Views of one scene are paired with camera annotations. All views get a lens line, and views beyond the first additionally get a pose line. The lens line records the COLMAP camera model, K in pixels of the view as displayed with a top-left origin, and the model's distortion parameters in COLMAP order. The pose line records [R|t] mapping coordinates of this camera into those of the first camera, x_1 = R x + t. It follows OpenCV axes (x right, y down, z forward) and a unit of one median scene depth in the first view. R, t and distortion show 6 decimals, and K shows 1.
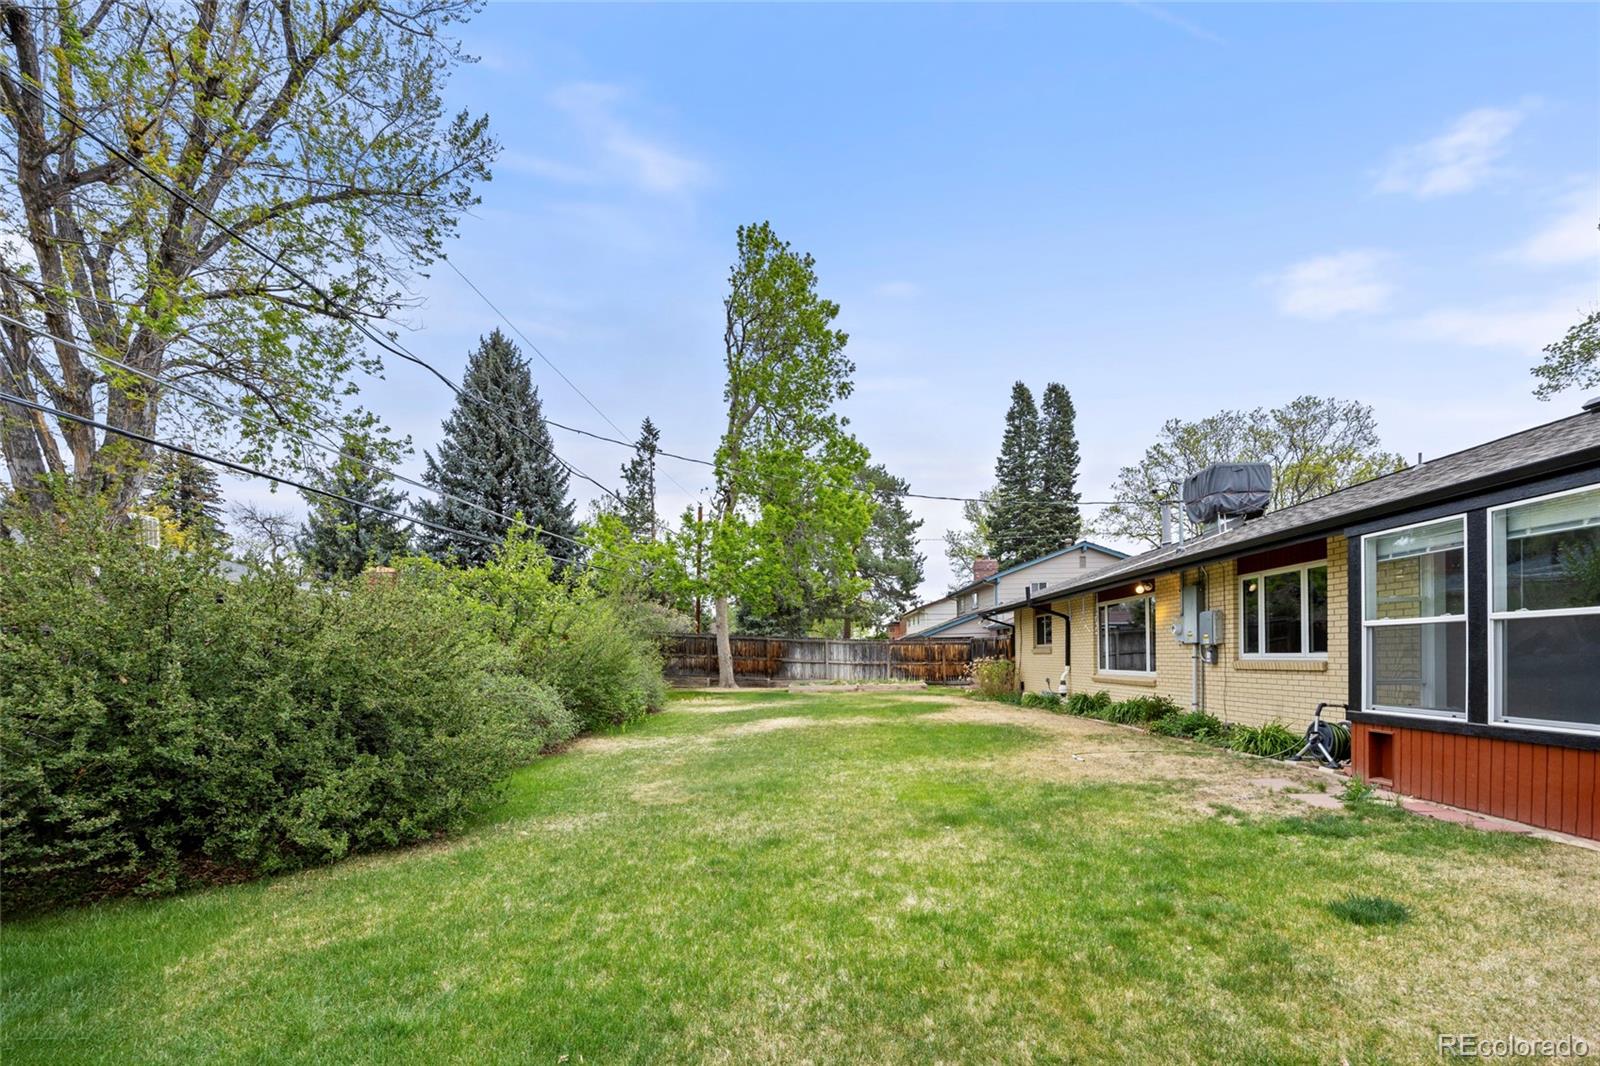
lens RADIAL K [[727.6, 0, 800.0], [0, 727.6, 533.0], [0, 0, 1]] dist [-0.001238, -0.000423]
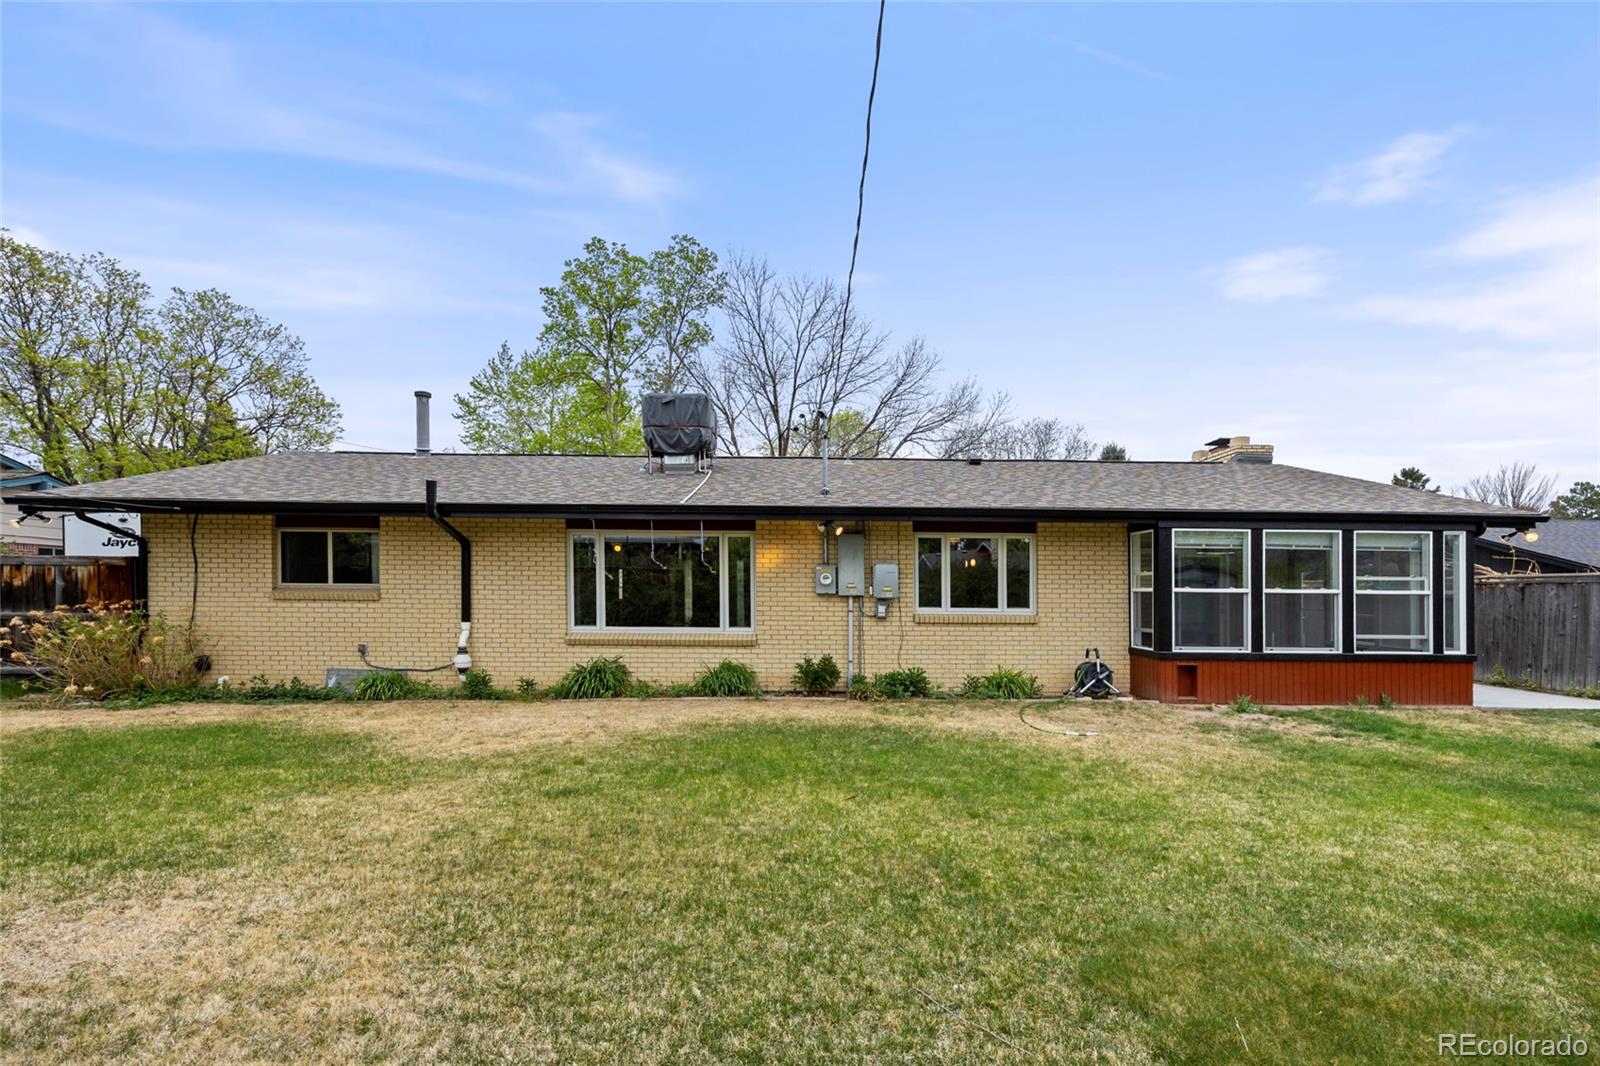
lens RADIAL K [[629.1, 0, 800.0], [0, 629.1, 533.0], [0, 0, 1]] dist [0.002336, 0.000100]
pose [[-0.065829, 0.132525, 0.988991, -0.438165], [-0.175834, 0.974091, -0.142232, 0.343782], [-0.982216, -0.183261, -0.040822, 1.919078]]
